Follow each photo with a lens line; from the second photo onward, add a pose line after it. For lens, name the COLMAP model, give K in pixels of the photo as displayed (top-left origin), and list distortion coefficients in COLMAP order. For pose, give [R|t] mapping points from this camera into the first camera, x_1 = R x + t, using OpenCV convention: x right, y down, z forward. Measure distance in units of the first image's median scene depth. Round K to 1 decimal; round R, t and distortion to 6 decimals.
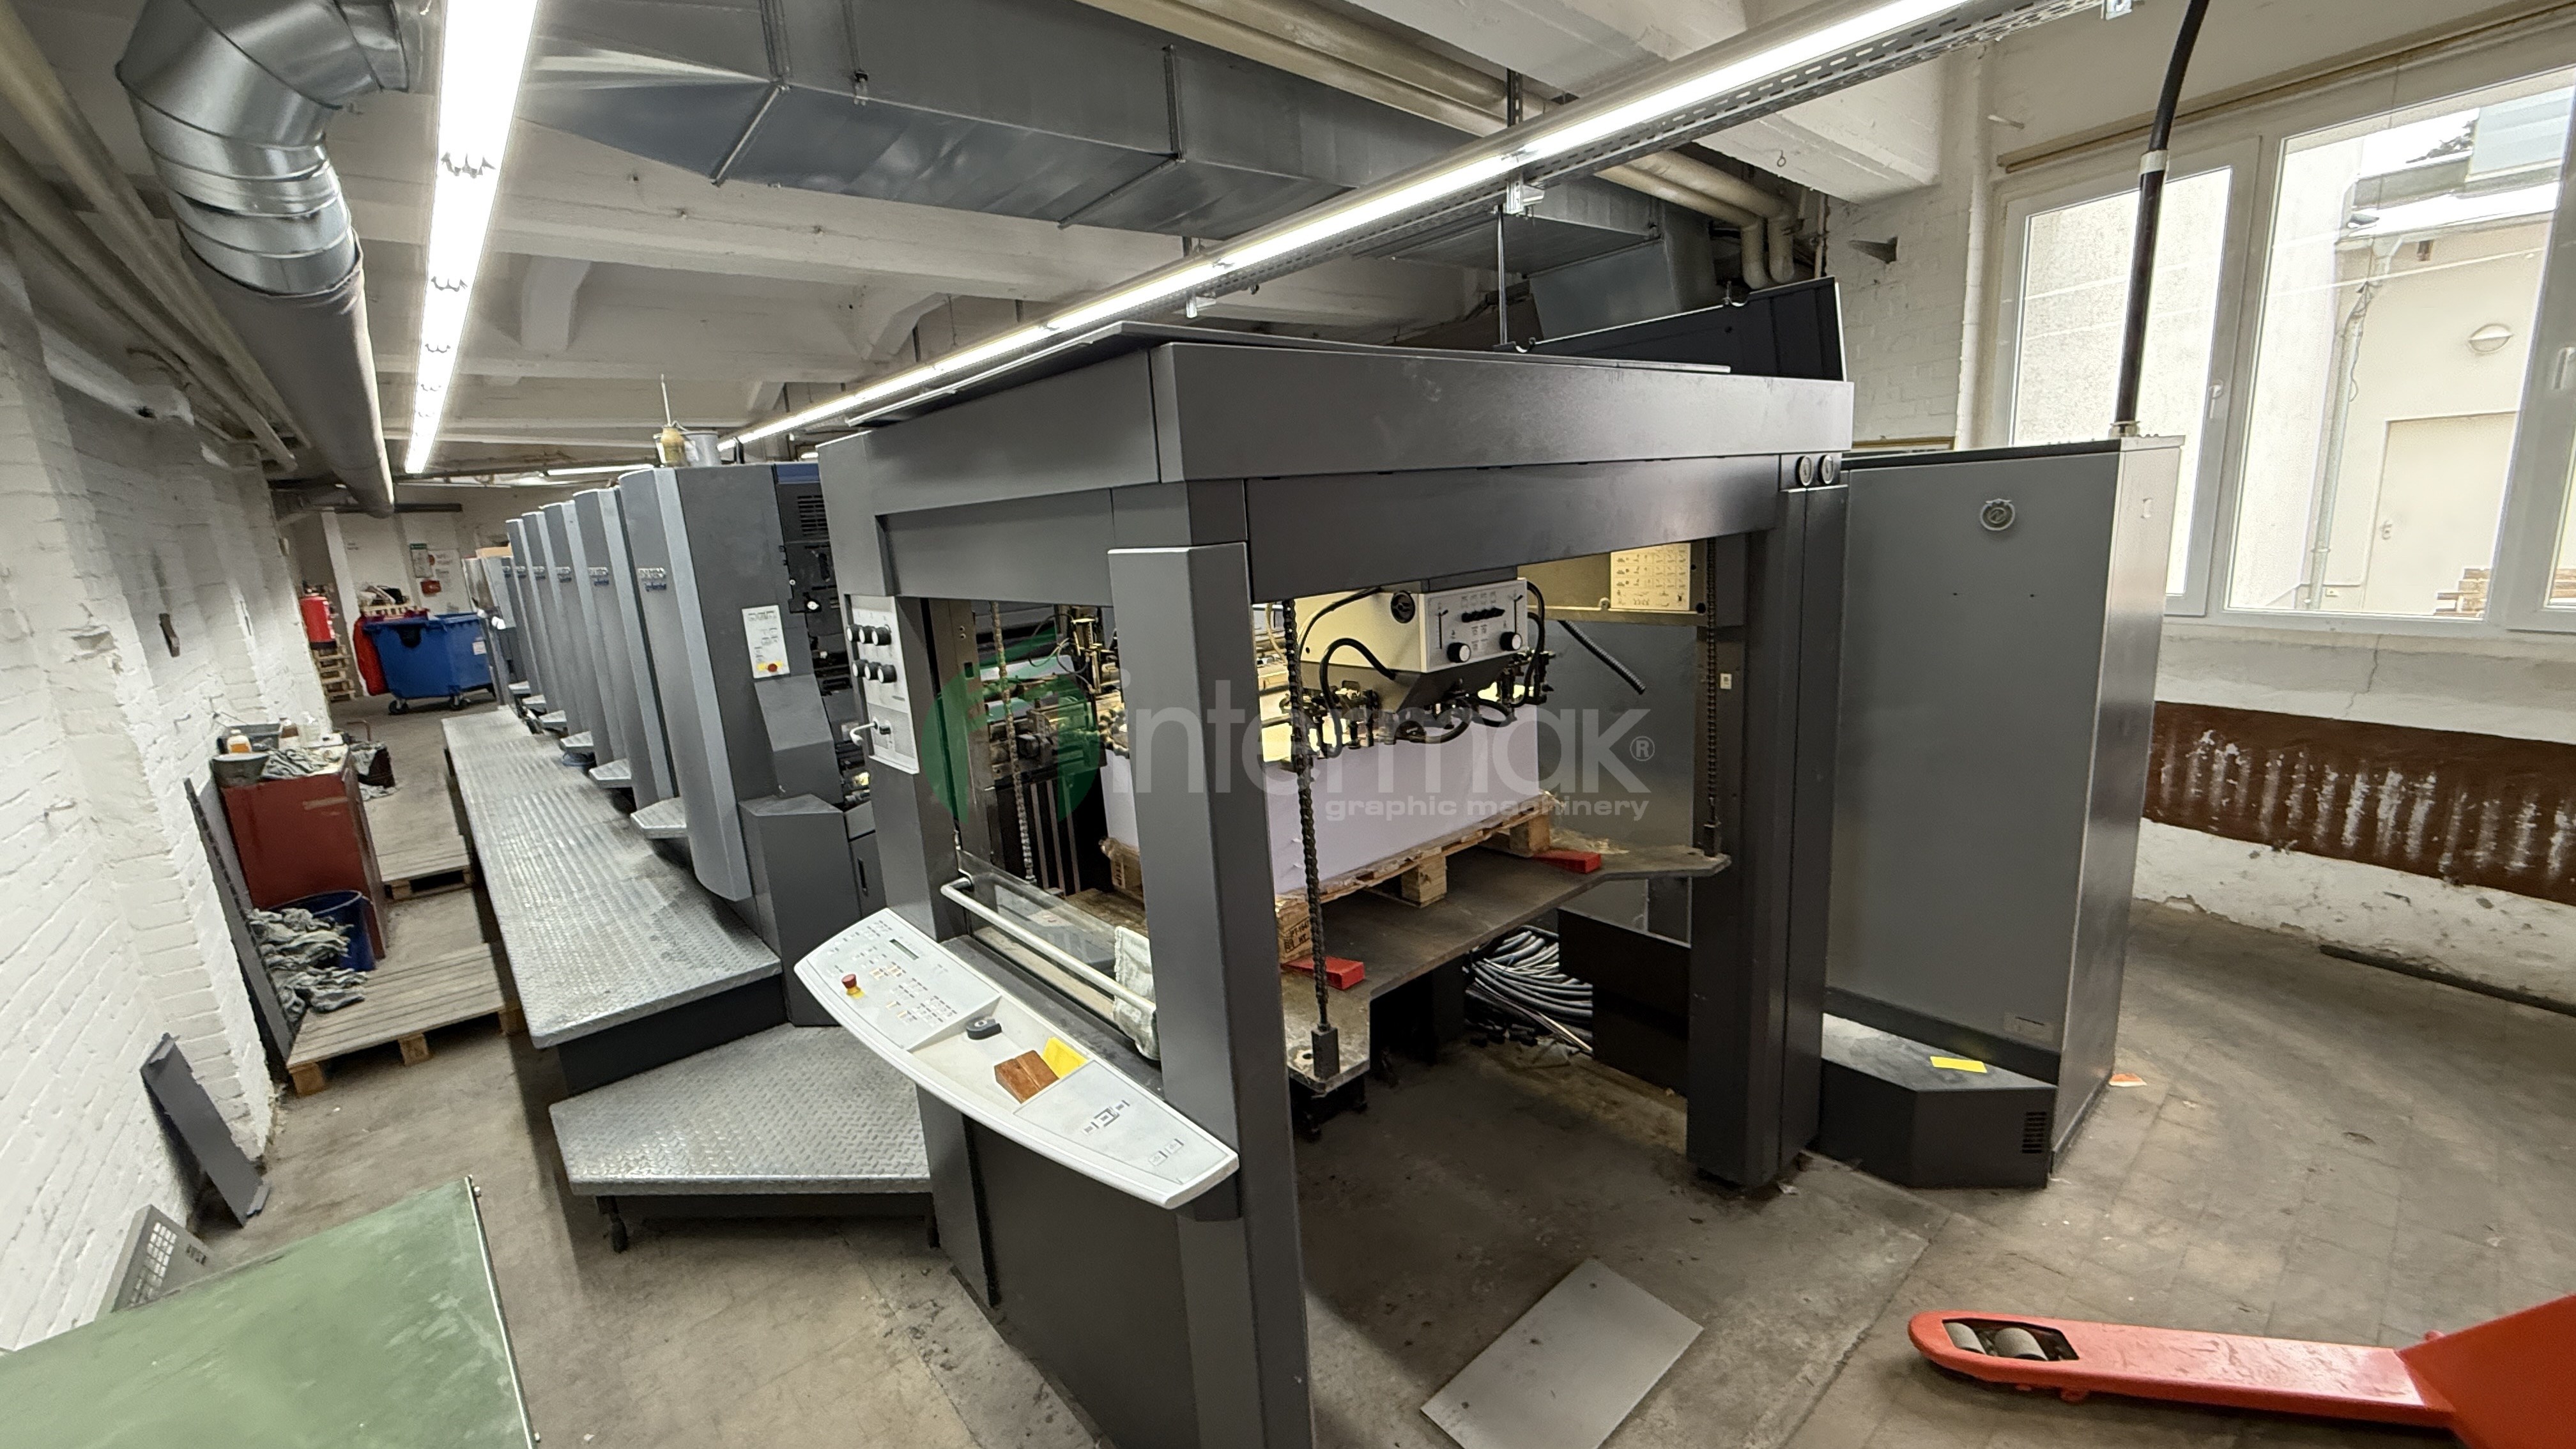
lens RADIAL K [[1025.3, 0, 1273.0], [0, 1025.3, 720.5], [0, 0, 1]] dist [-0.001080, 0.001094]
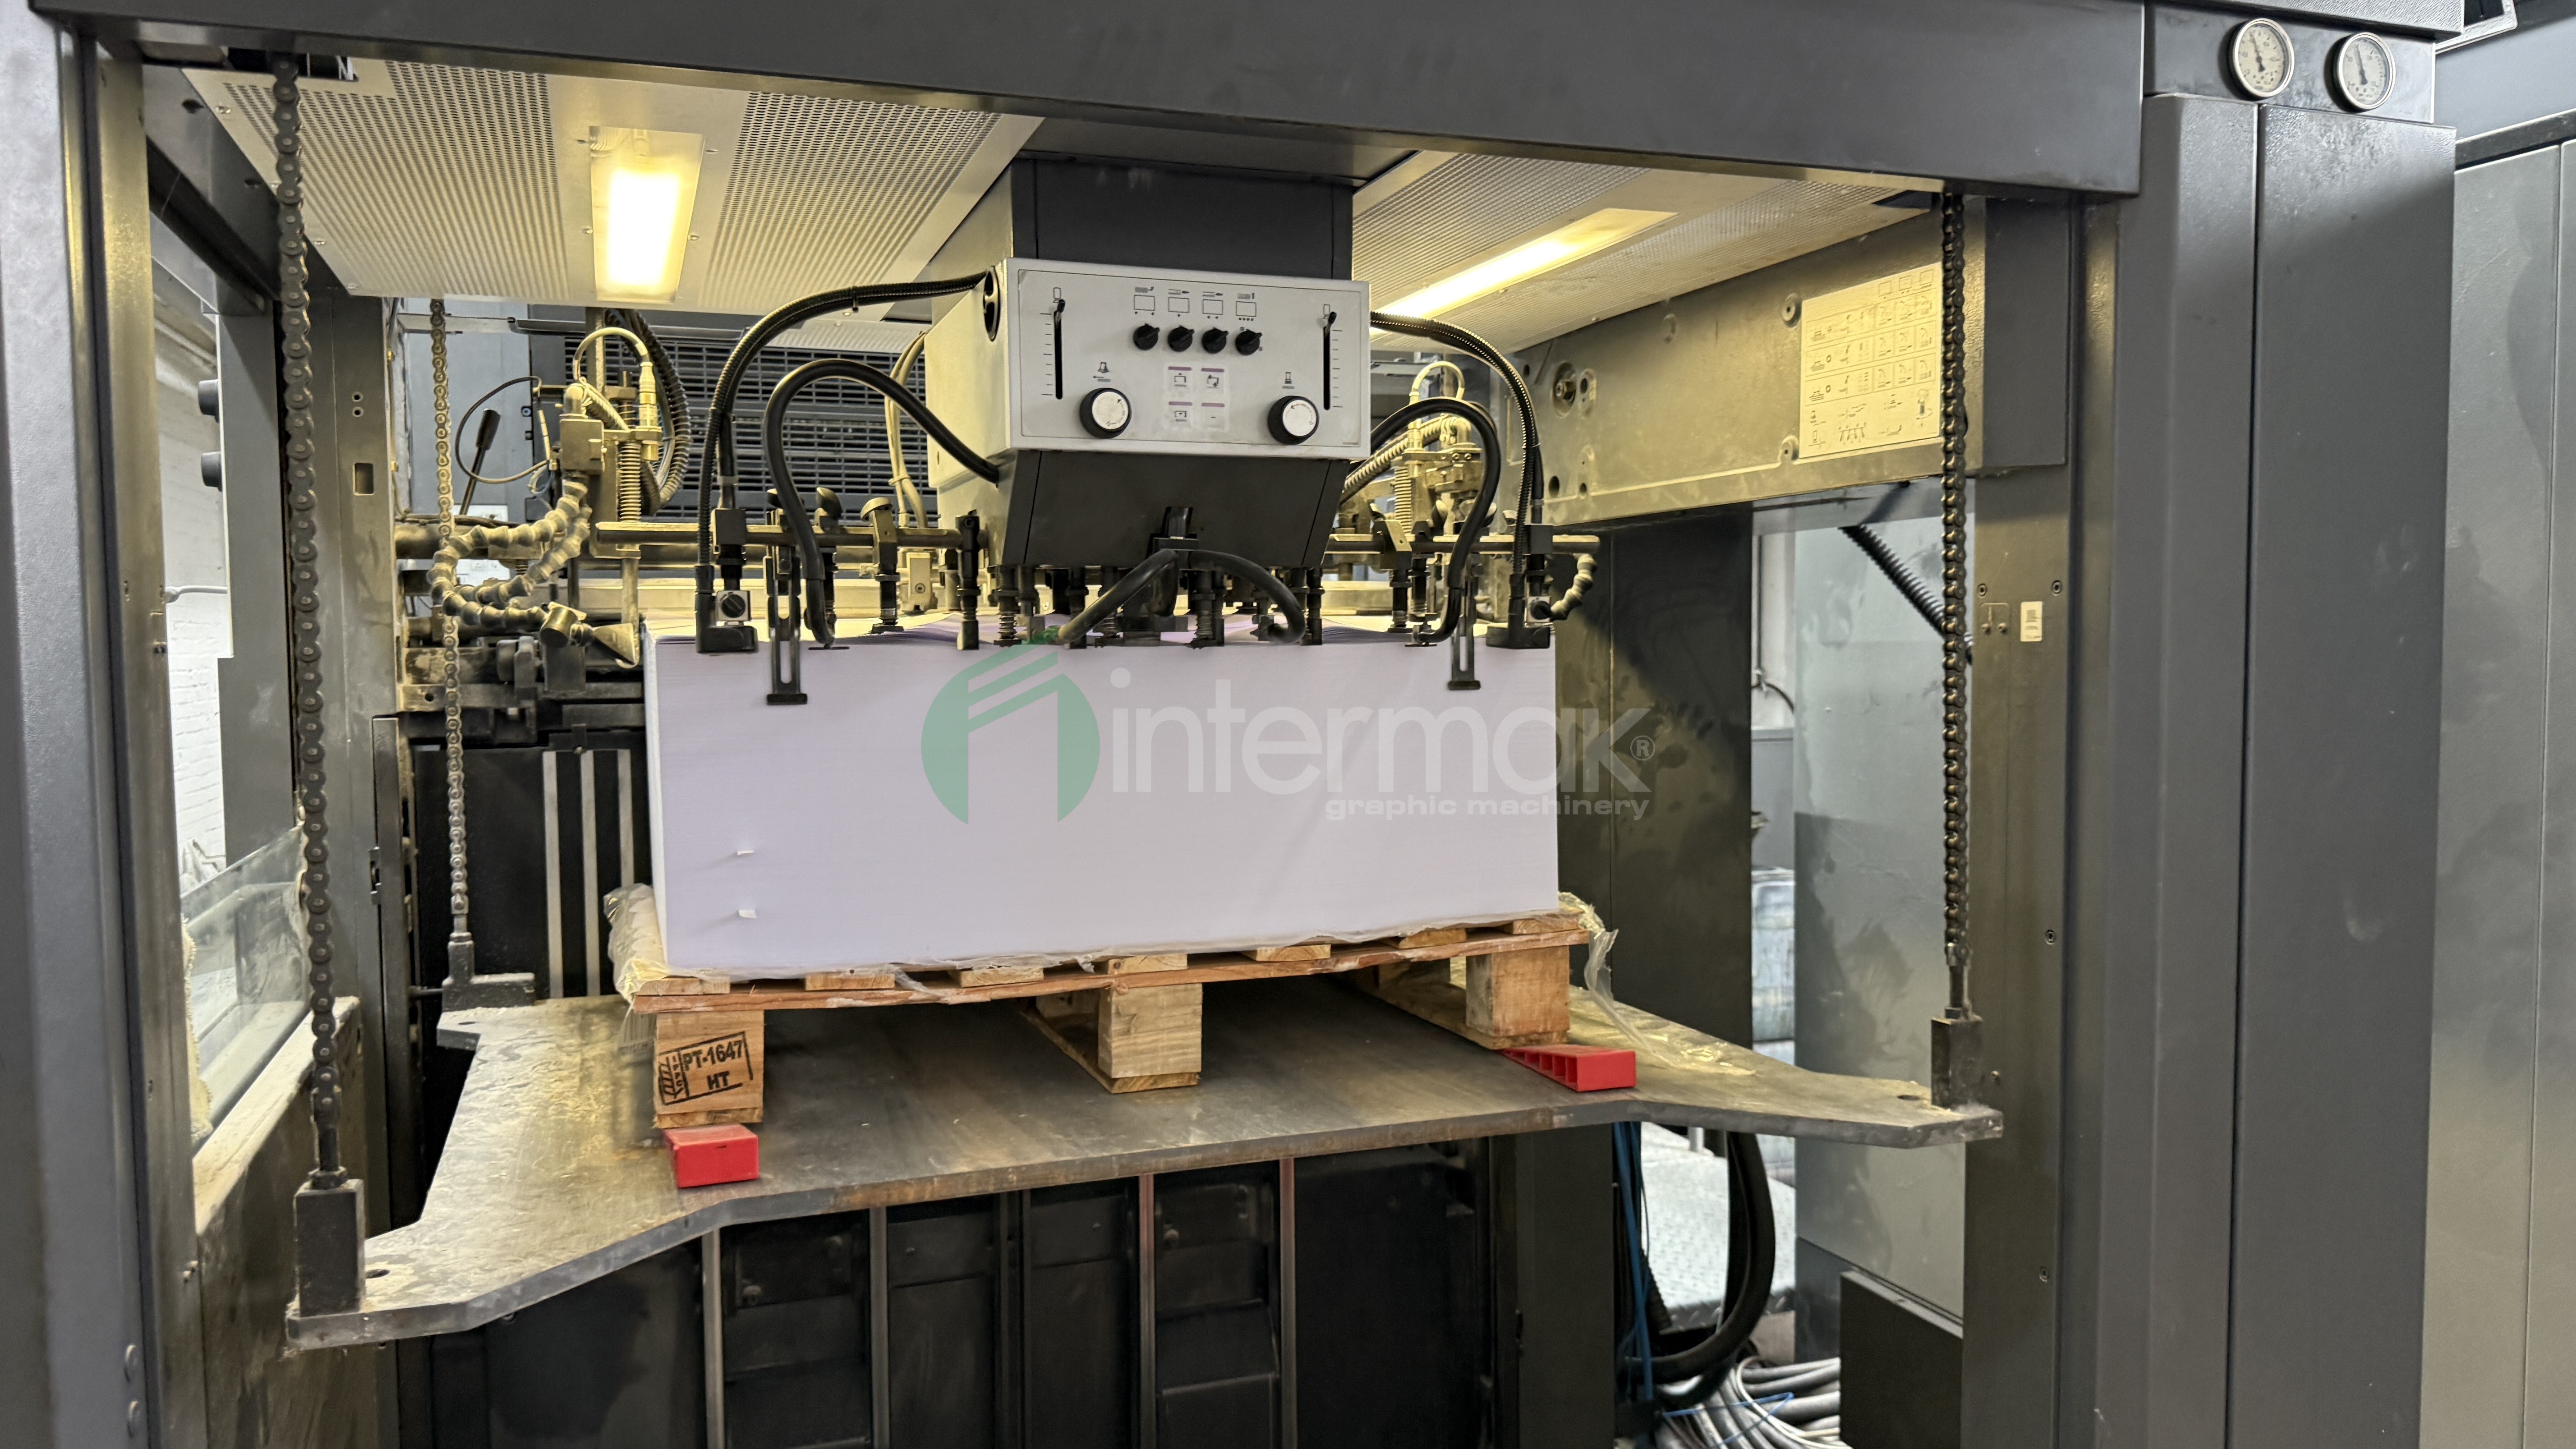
lens RADIAL K [[1828.2, 0, 1256.3], [0, 1828.2, 736.0], [0, 0, 1]] dist [0.046964, -0.060763]
pose [[0.932545, 0.079034, -0.352297, 0.270151], [-0.125023, 0.986067, -0.109728, 0.073204], [0.338716, 0.146371, 0.929434, 0.181254]]
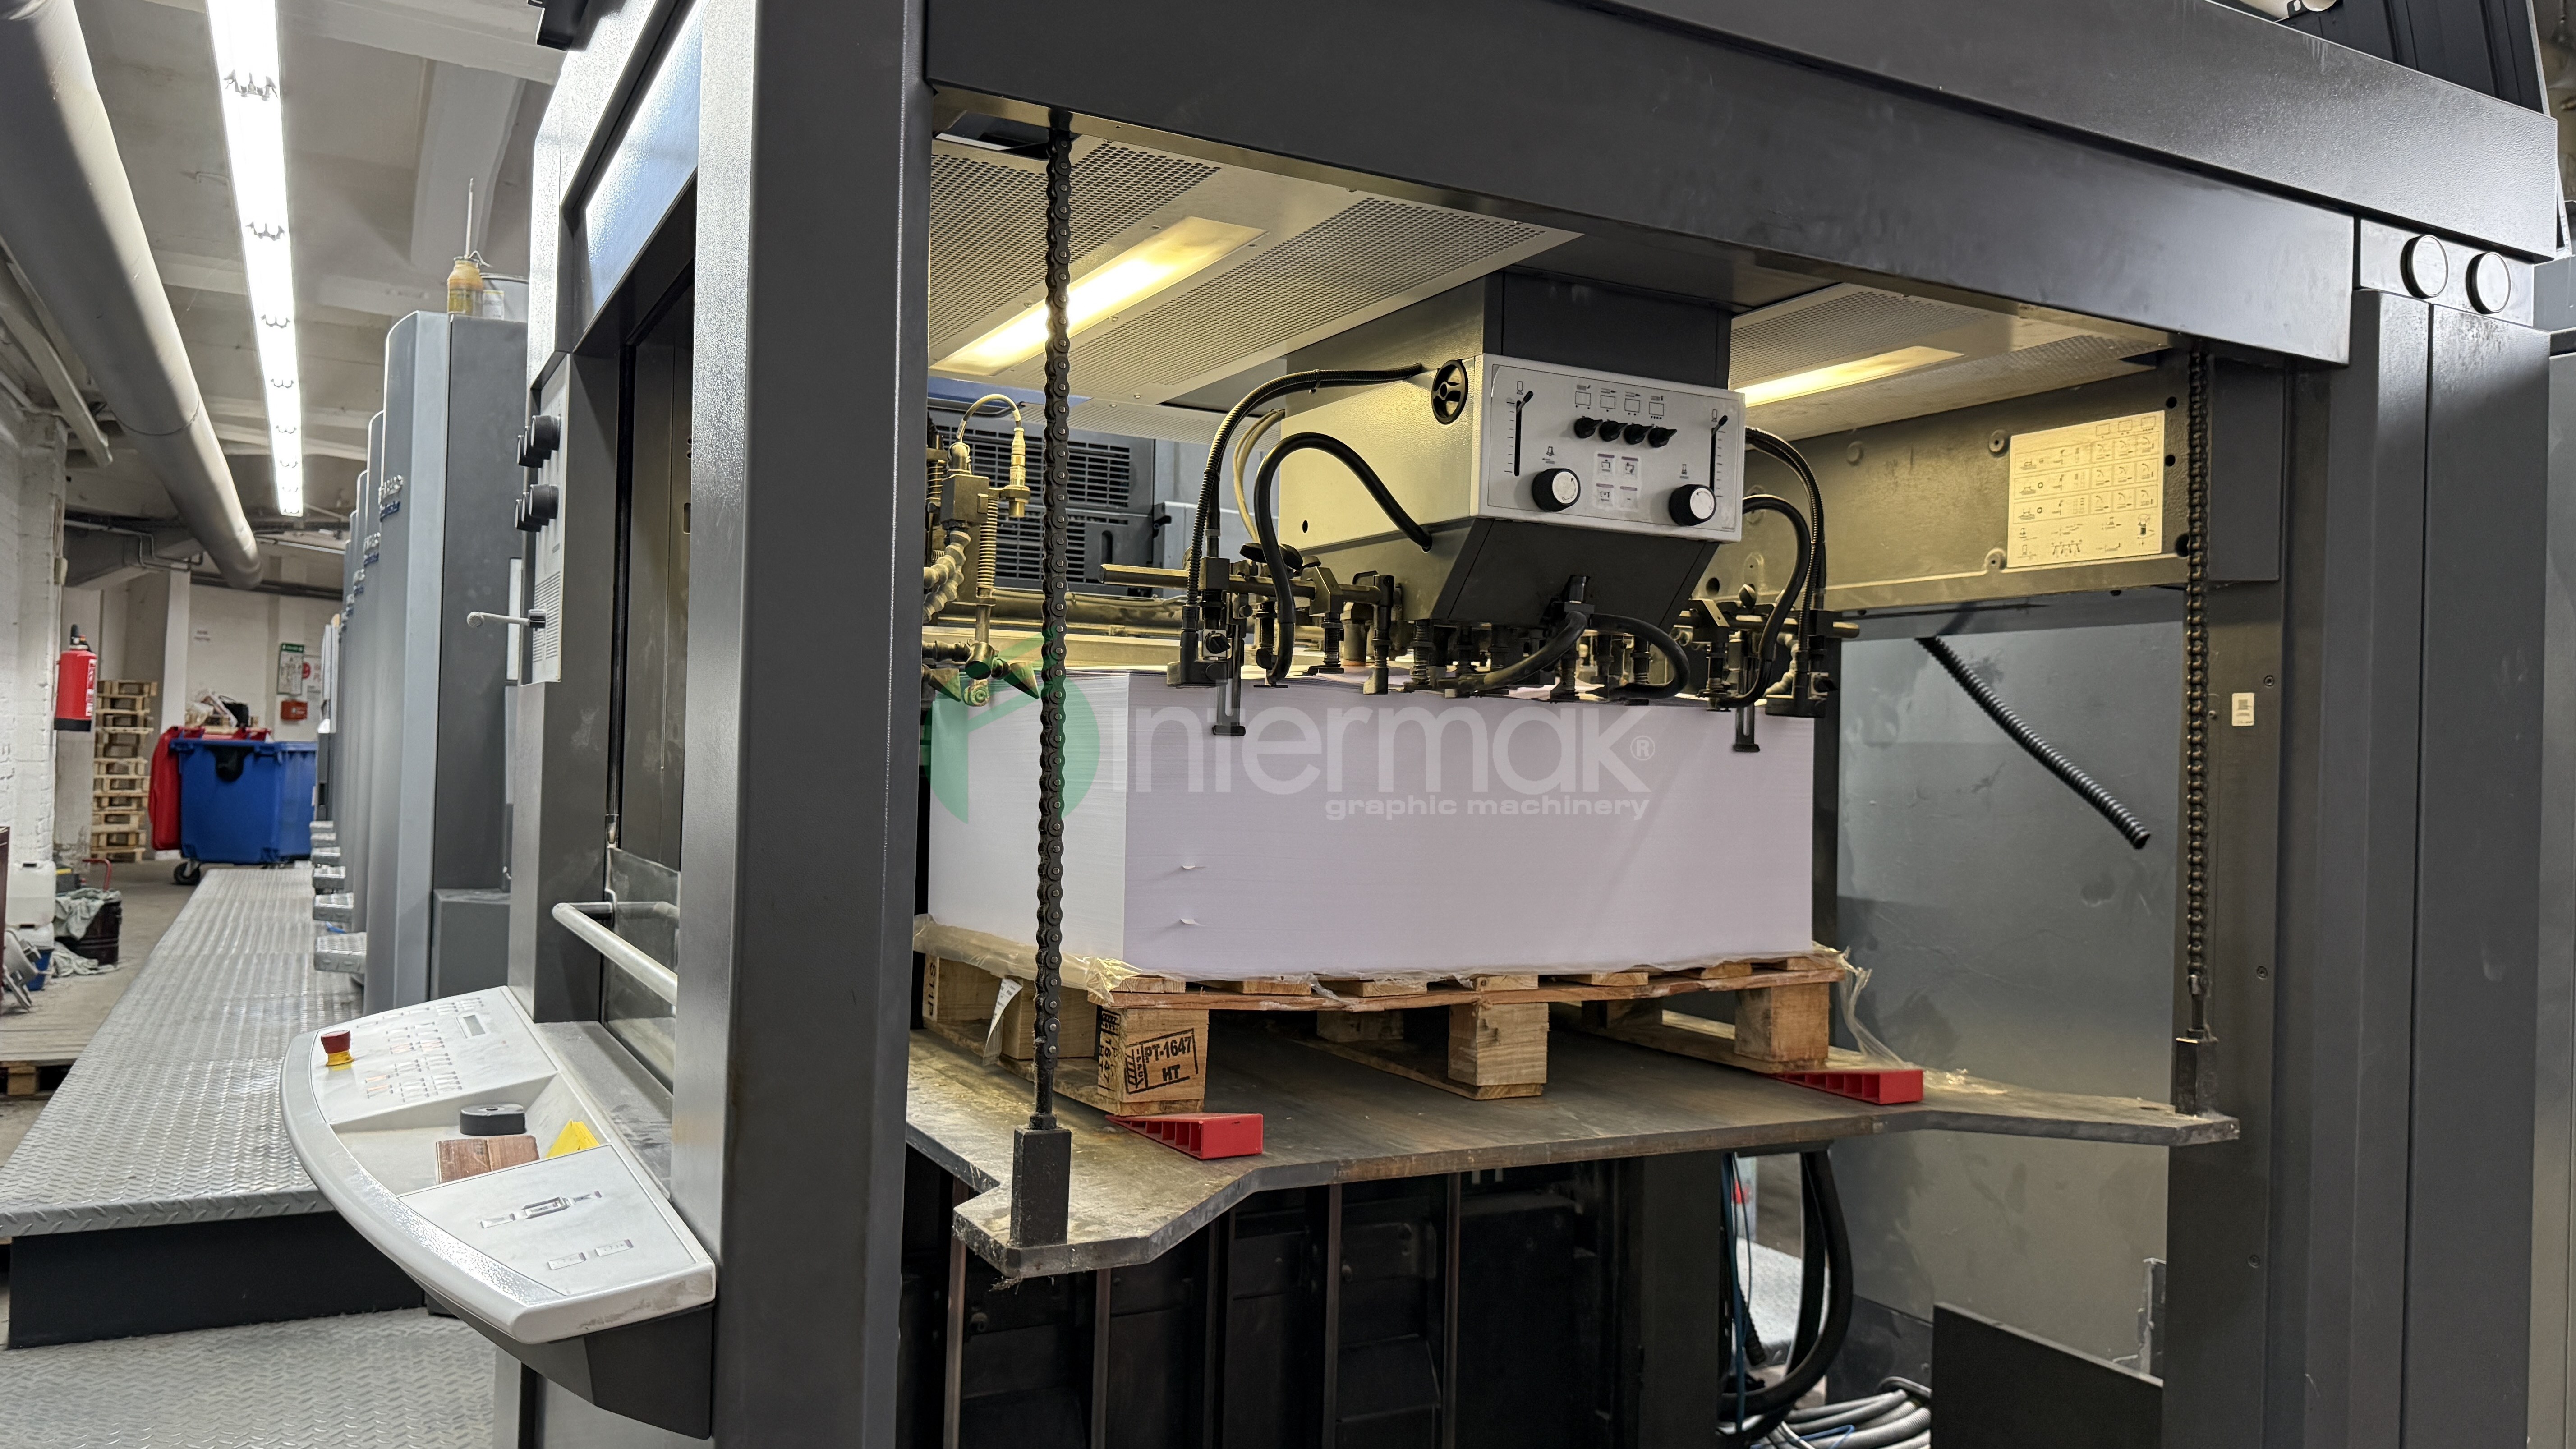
lens RADIAL K [[1828.2, 0, 1277.0], [0, 1828.2, 728.2], [0, 0, 1]] dist [0.046964, -0.060763]
pose [[0.971882, 0.092604, -0.216495, 0.132030], [-0.136499, 0.970746, -0.197537, 0.122356], [0.191869, 0.221534, 0.956090, 0.091179]]
